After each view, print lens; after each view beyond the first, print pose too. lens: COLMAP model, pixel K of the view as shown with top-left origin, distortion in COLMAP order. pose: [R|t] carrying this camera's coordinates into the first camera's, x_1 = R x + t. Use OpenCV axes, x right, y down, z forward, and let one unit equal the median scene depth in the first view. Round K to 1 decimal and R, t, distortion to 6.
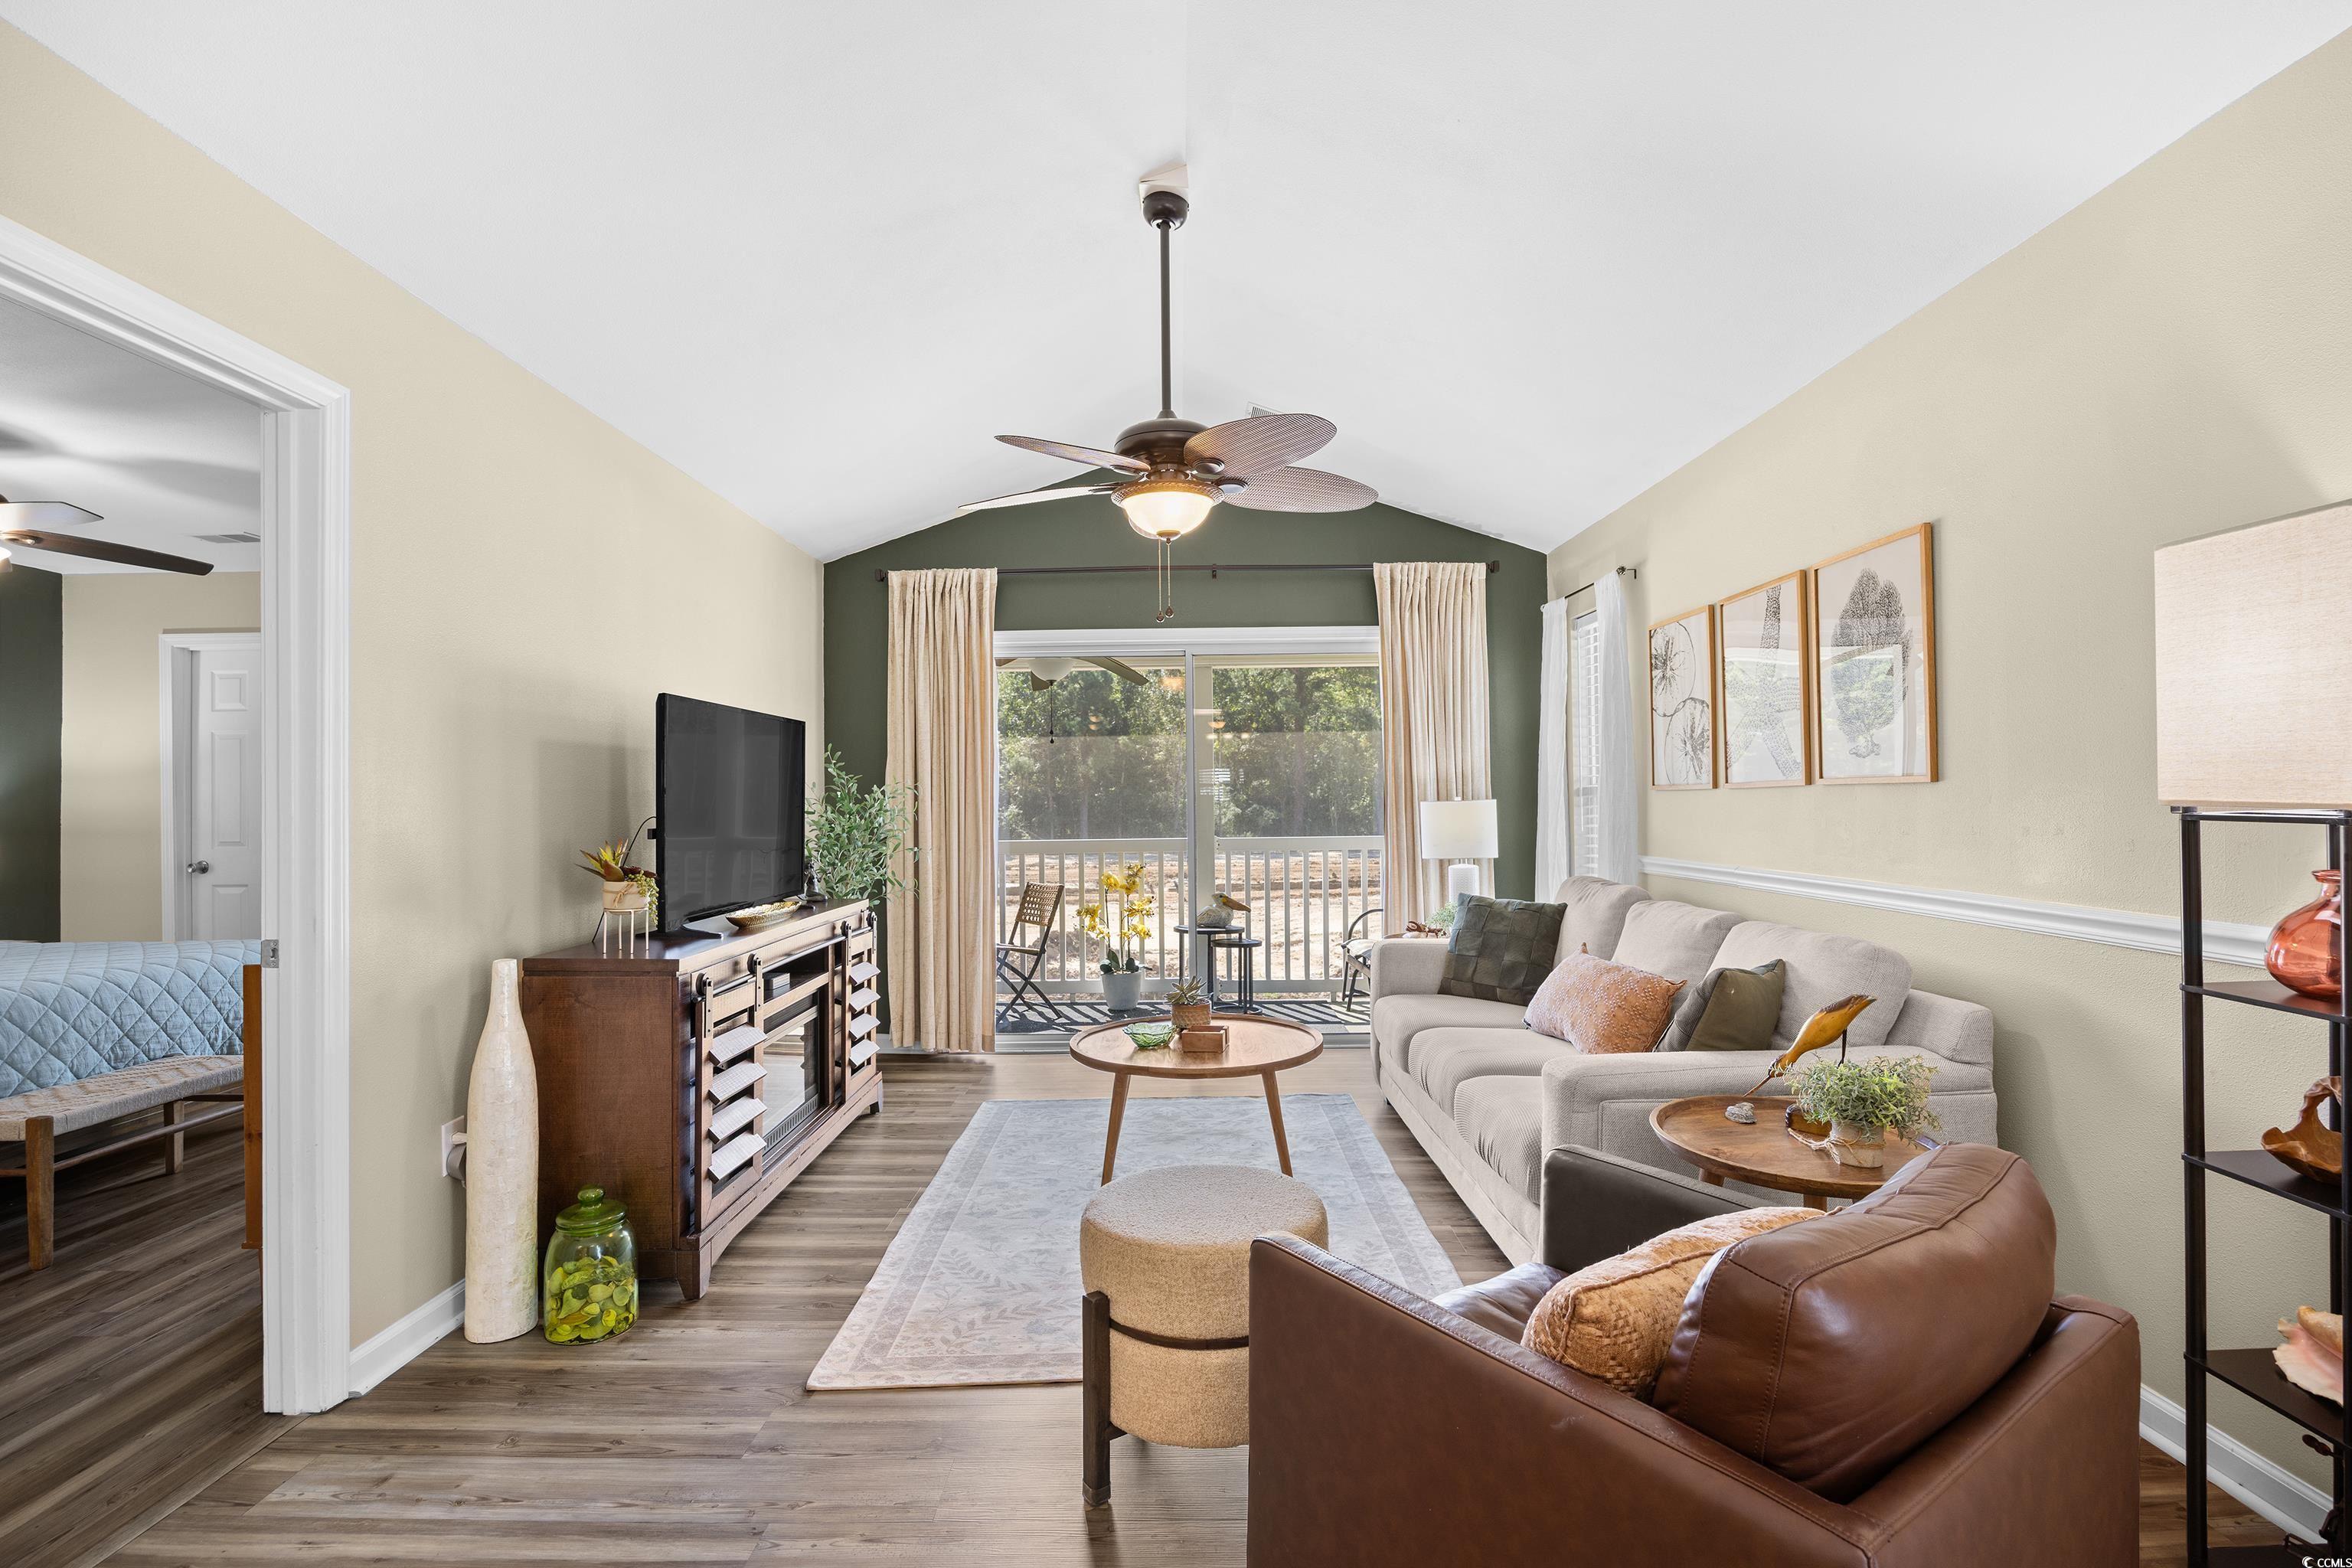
lens RADIAL K [[1085.2, 0, 1176.7], [0, 1085.2, 789.5], [0, 0, 1]] dist [-0.014166, 0.001355]
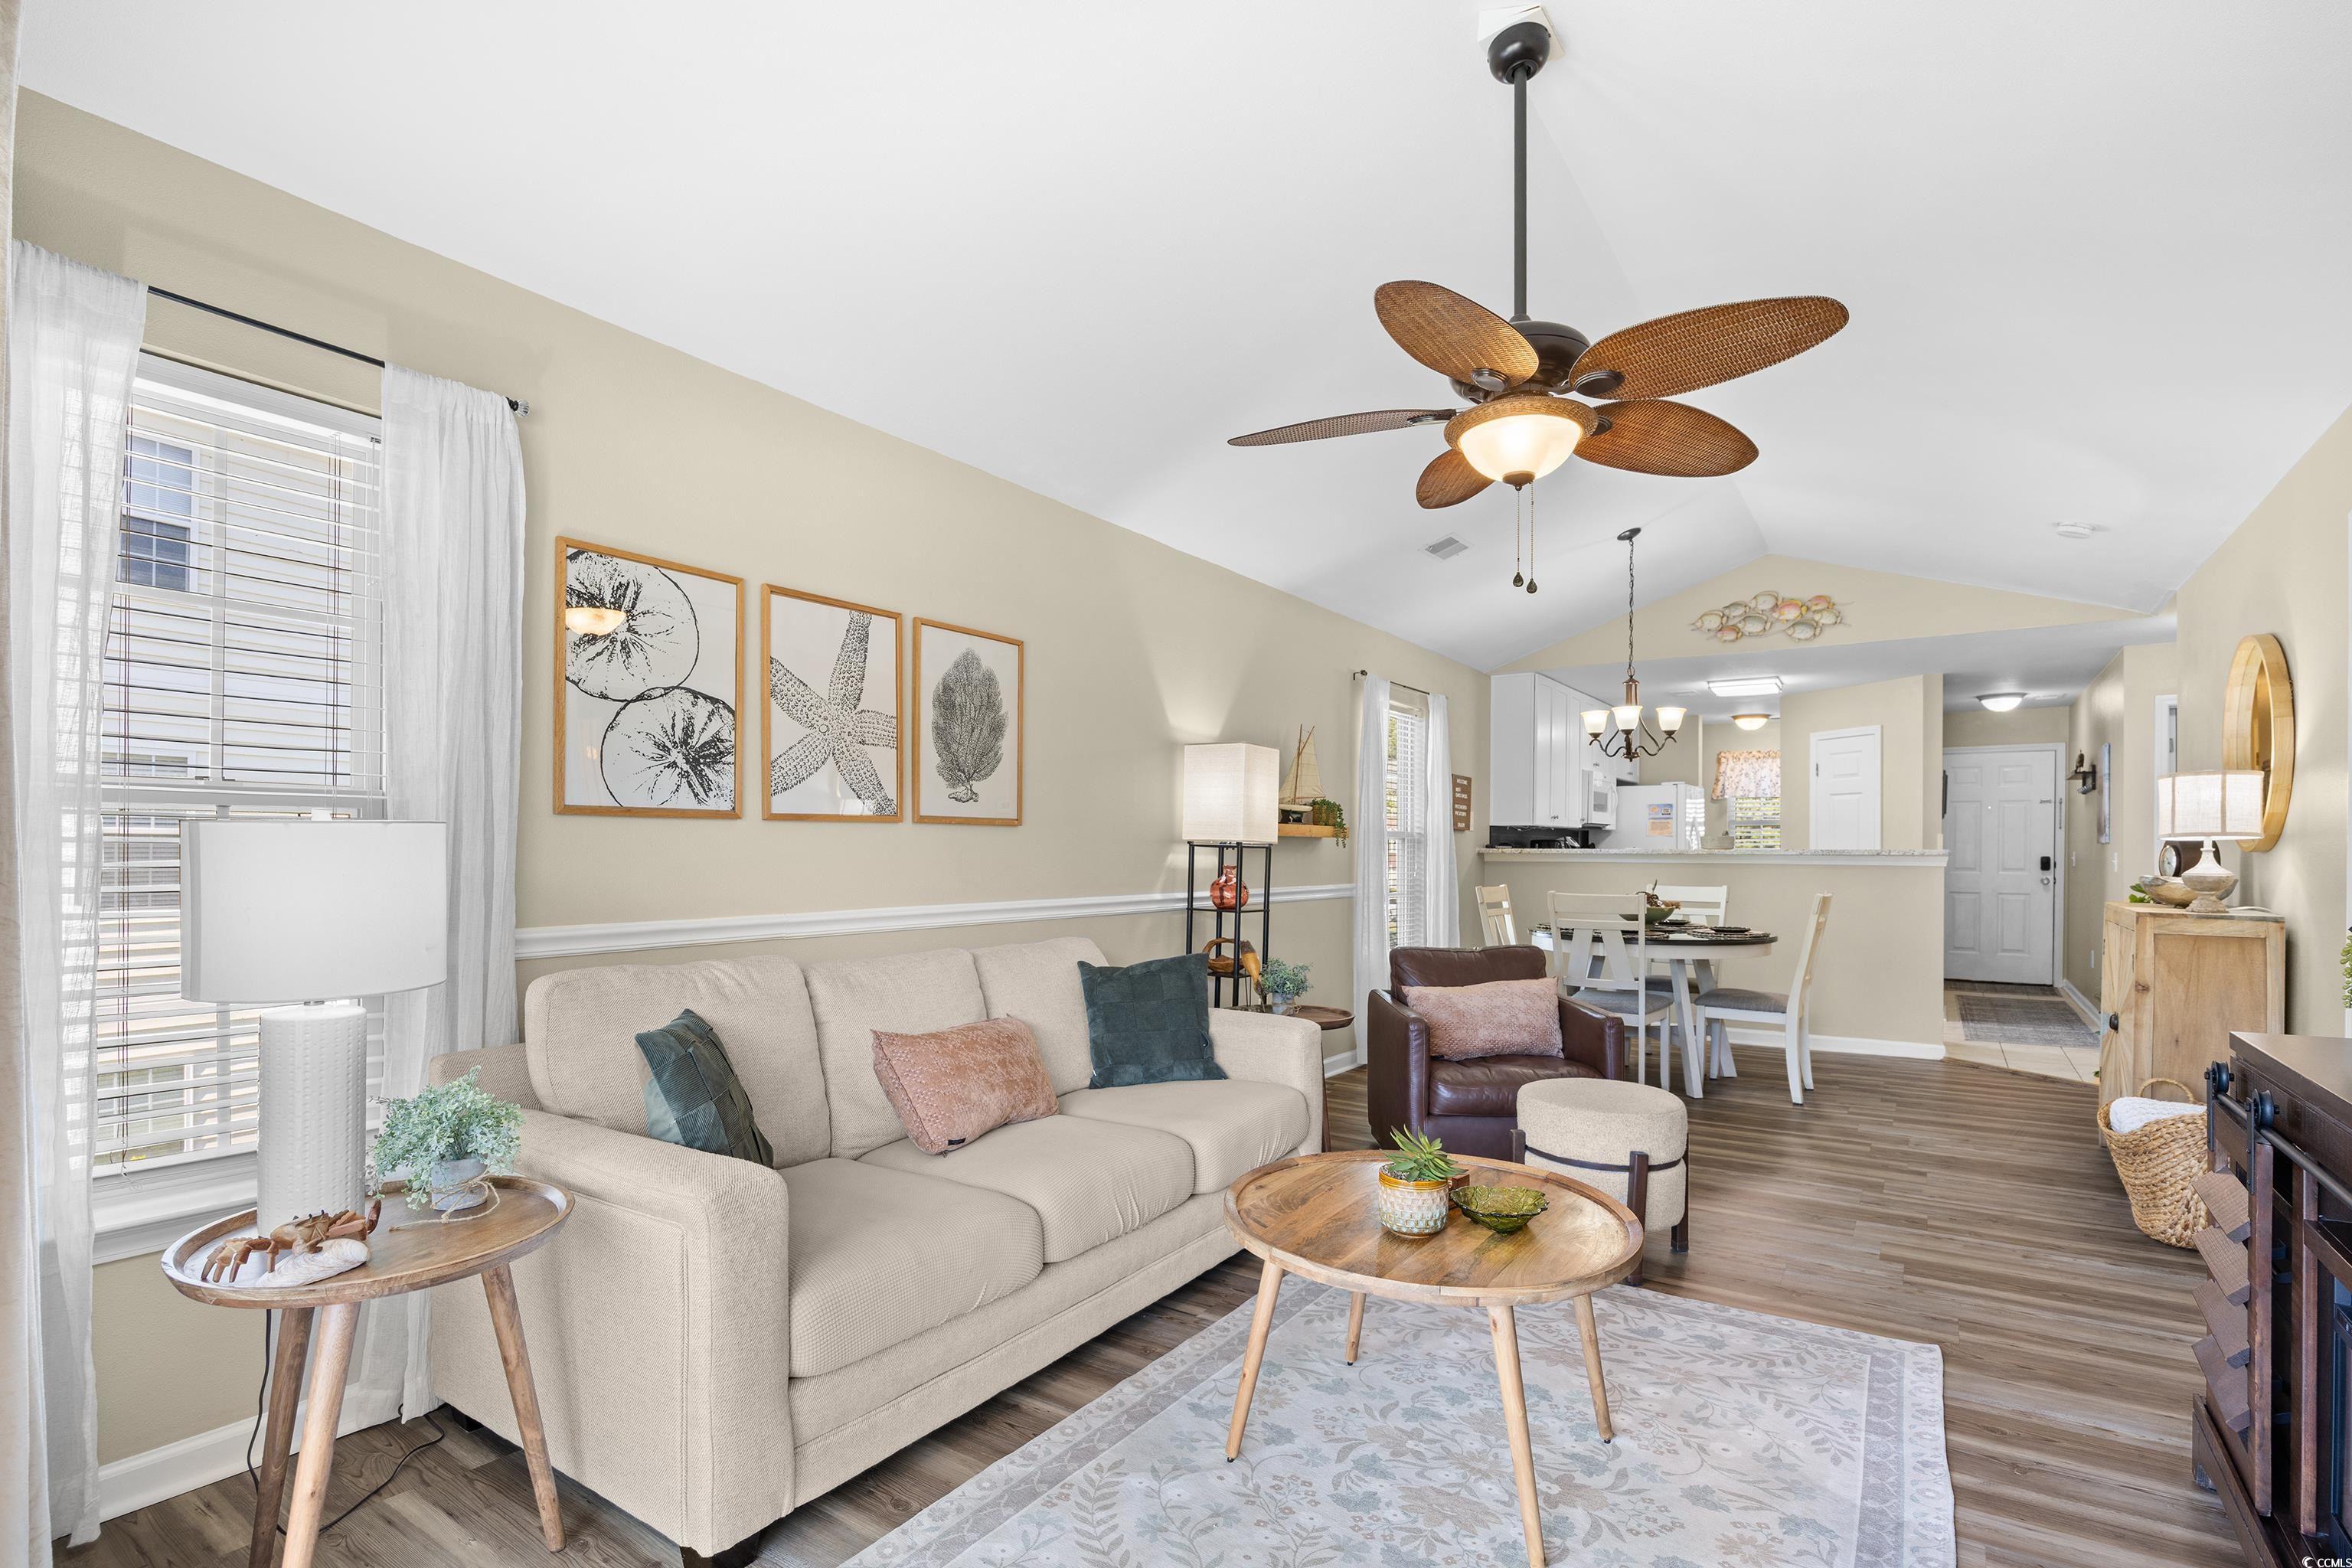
lens RADIAL K [[1112.9, 0, 1186.1], [0, 1112.9, 851.0], [0, 0, 1]] dist [-0.019222, 0.001806]
pose [[-0.830922, 0.005168, 0.556364, -0.196128], [-0.002388, 0.999915, -0.012856, 0.030123], [-0.556383, -0.012011, -0.830839, 1.416783]]
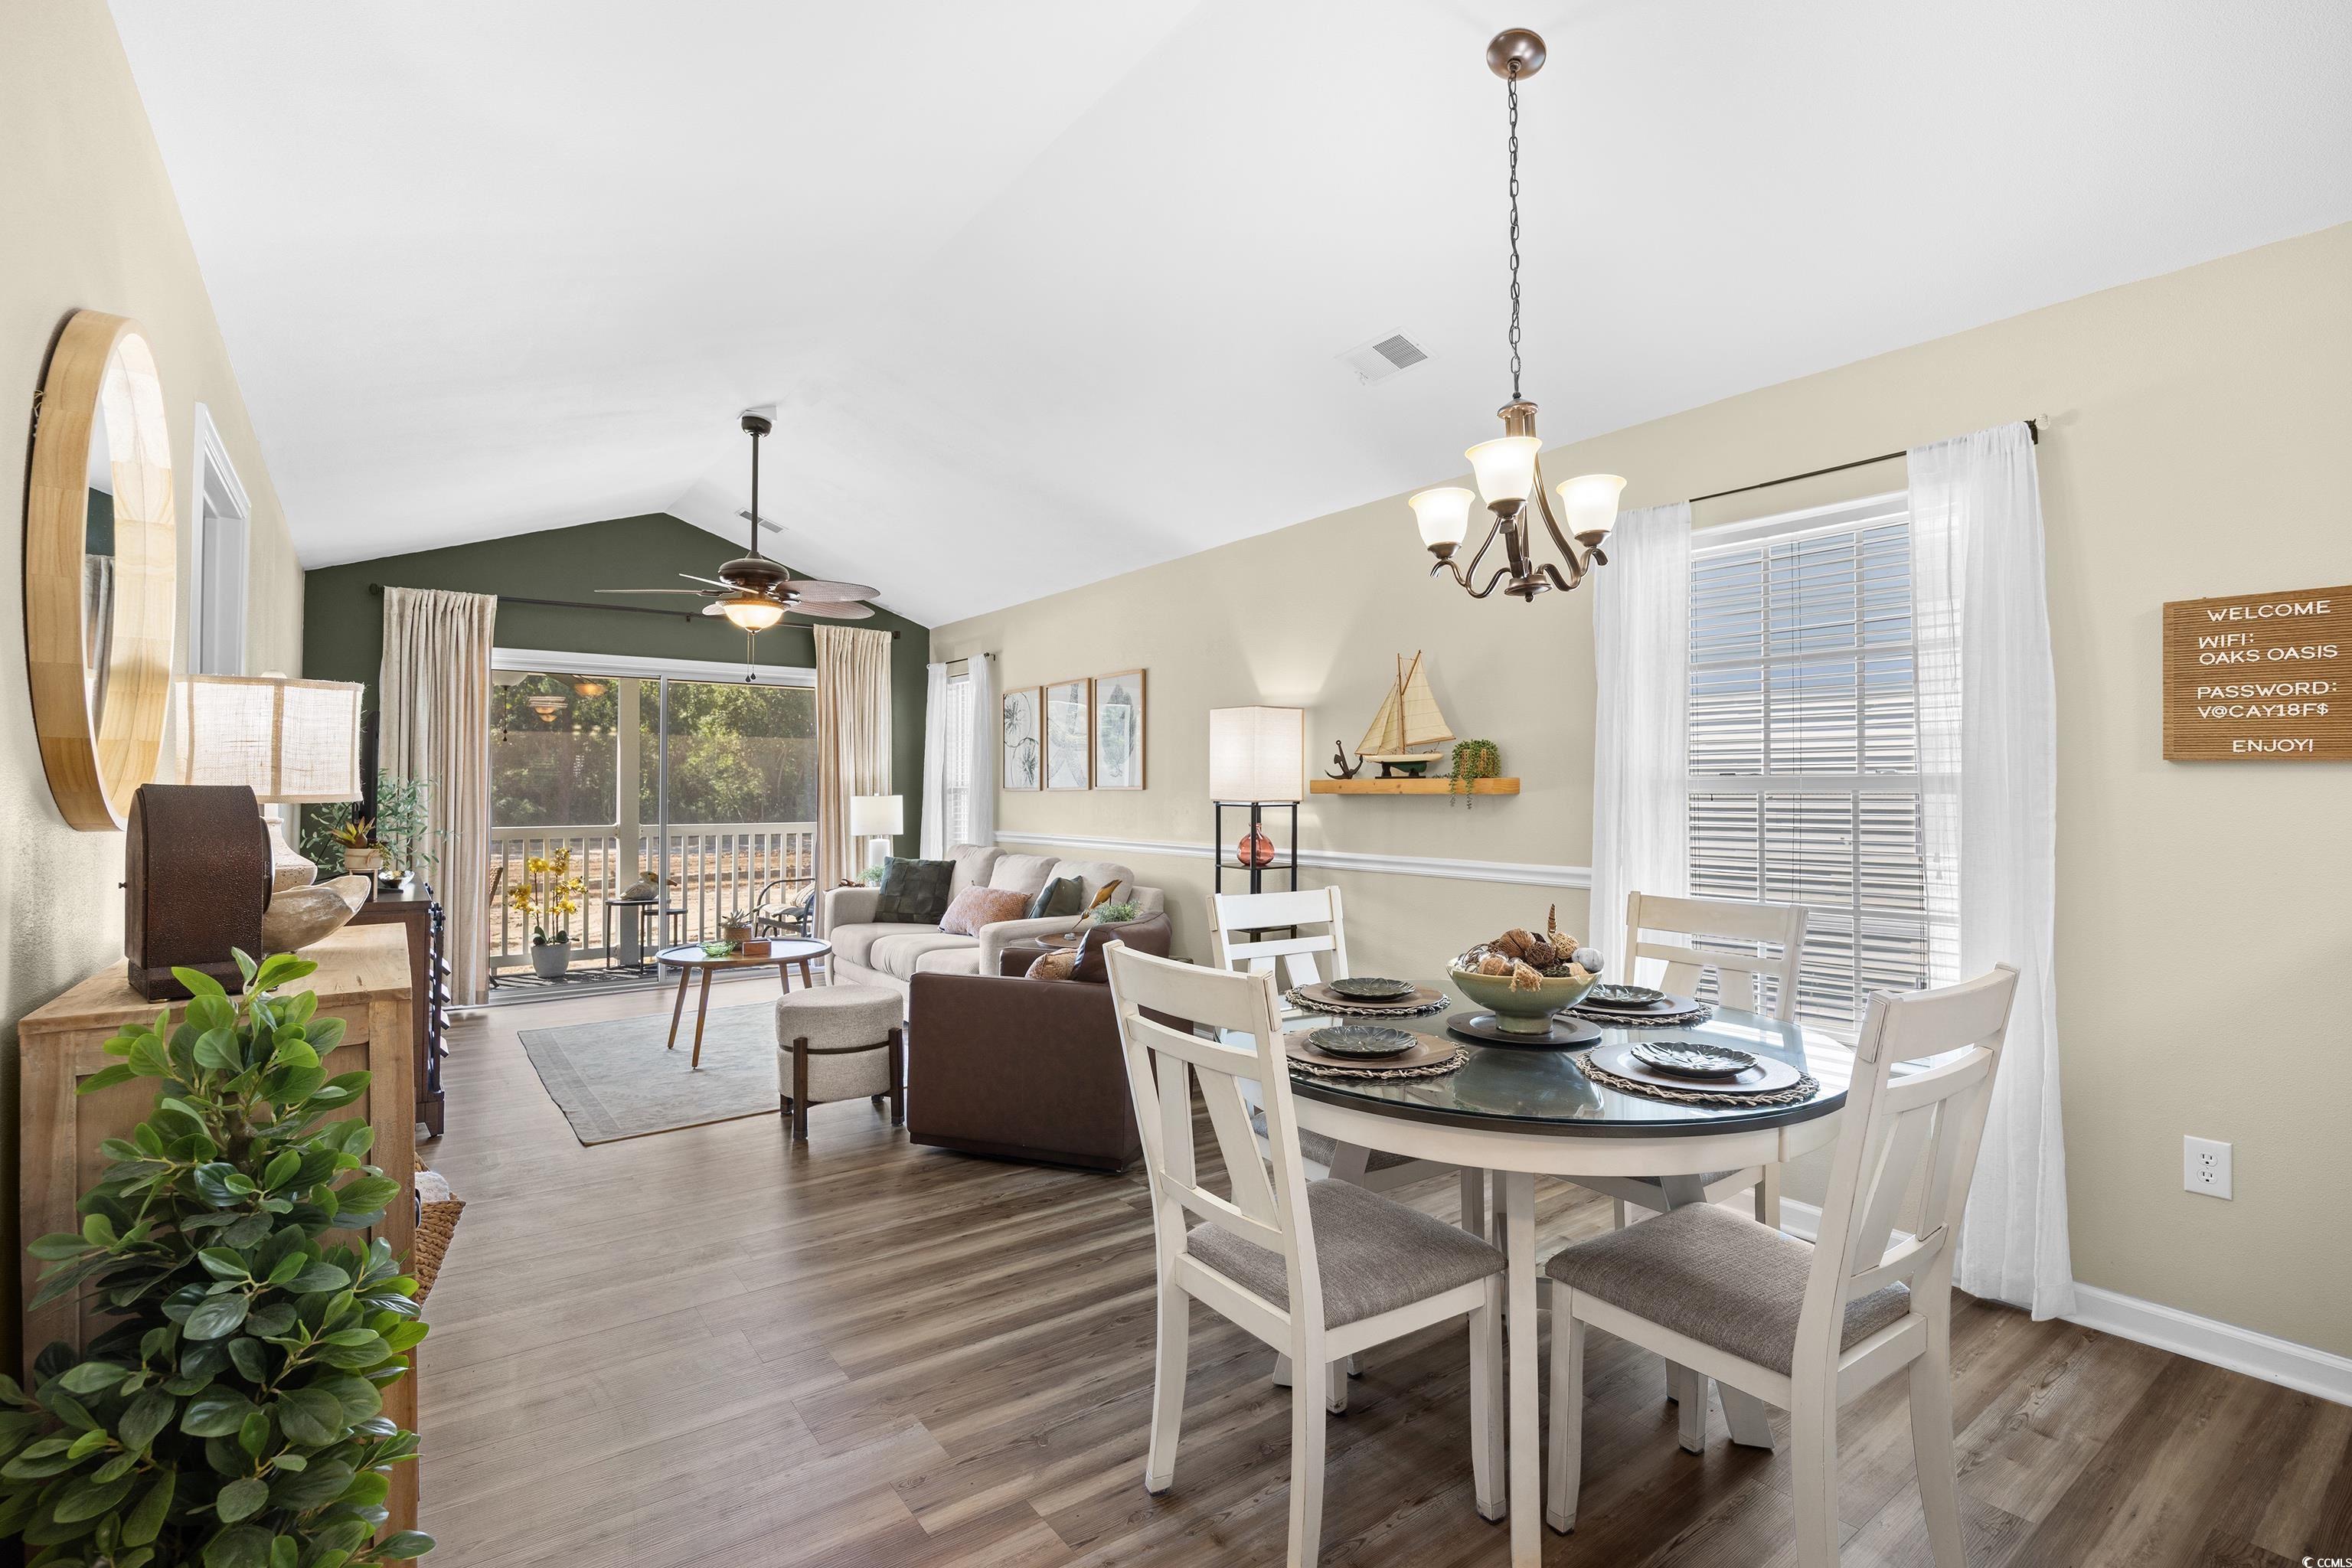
lens RADIAL K [[1081.0, 0, 1174.1], [0, 1081.0, 772.8], [0, 0, 1]] dist [-0.017636, 0.001947]
pose [[0.802902, 0.022151, 0.595699, -0.363629], [-0.016112, 0.999751, -0.015459, -0.005920], [-0.595893, 0.002814, 0.803059, -0.522634]]
